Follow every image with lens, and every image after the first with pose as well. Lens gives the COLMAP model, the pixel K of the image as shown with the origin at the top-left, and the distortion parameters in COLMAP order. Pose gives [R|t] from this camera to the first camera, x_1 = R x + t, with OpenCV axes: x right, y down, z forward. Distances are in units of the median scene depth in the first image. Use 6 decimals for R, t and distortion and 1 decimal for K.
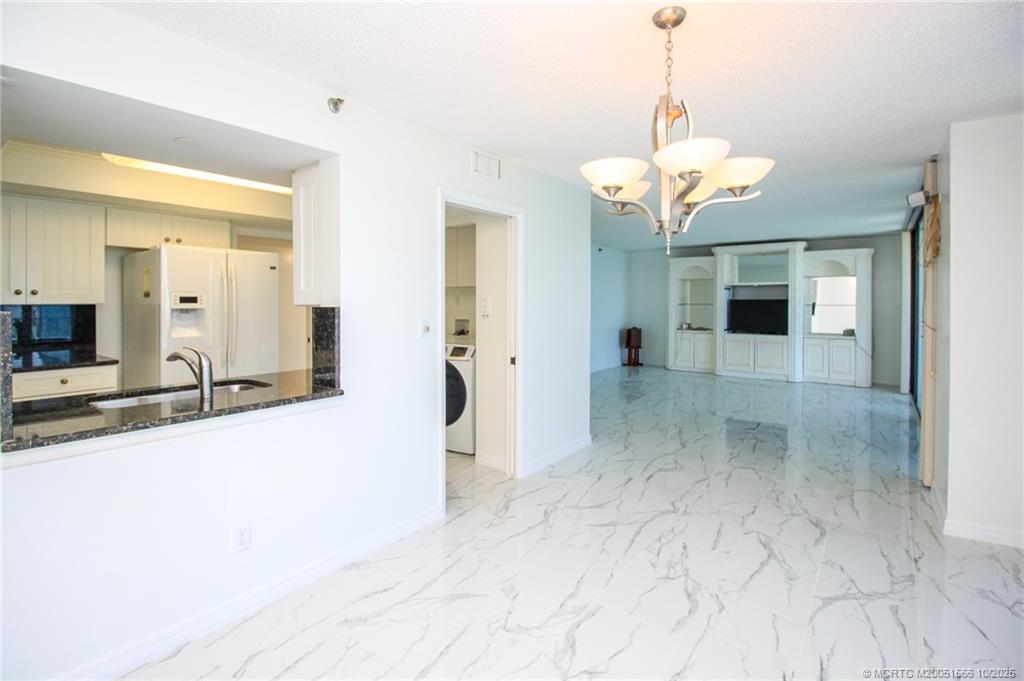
lens RADIAL K [[500.9, 0, 513.0], [0, 500.9, 301.8], [0, 0, 1]] dist [-0.017083, -0.000275]
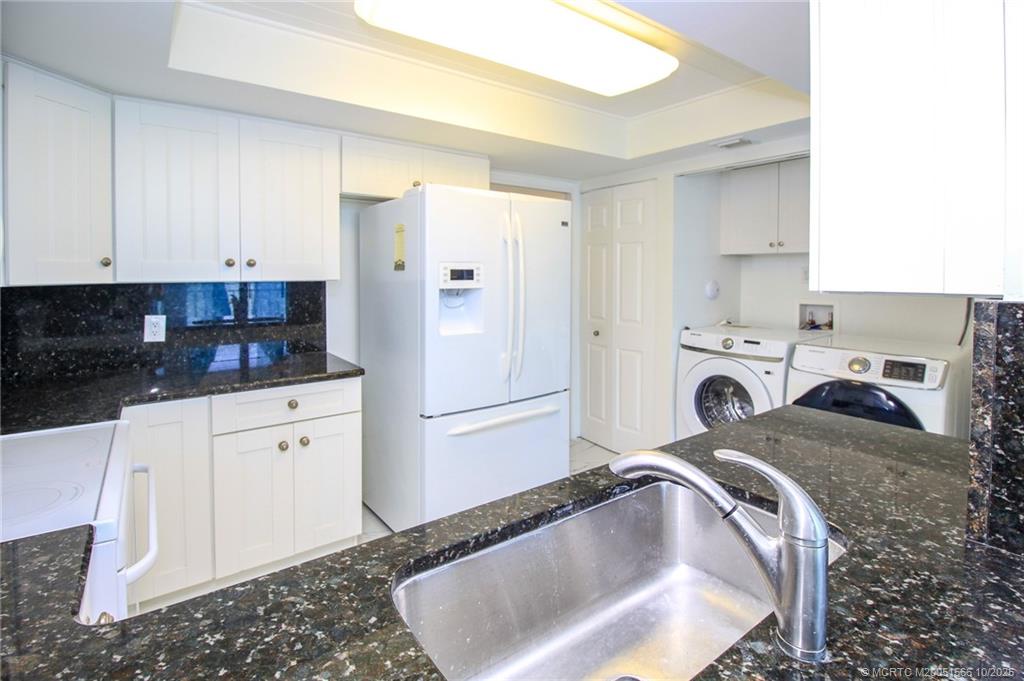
lens RADIAL K [[490.4, 0, 513.7], [0, 490.4, 293.2], [0, 0, 1]] dist [-0.002090, -0.000324]
pose [[0.961709, 0.010162, -0.273884, -0.183588], [0.000144, 0.999293, 0.037583, -0.001640], [0.274073, -0.036184, 0.961028, 0.188142]]
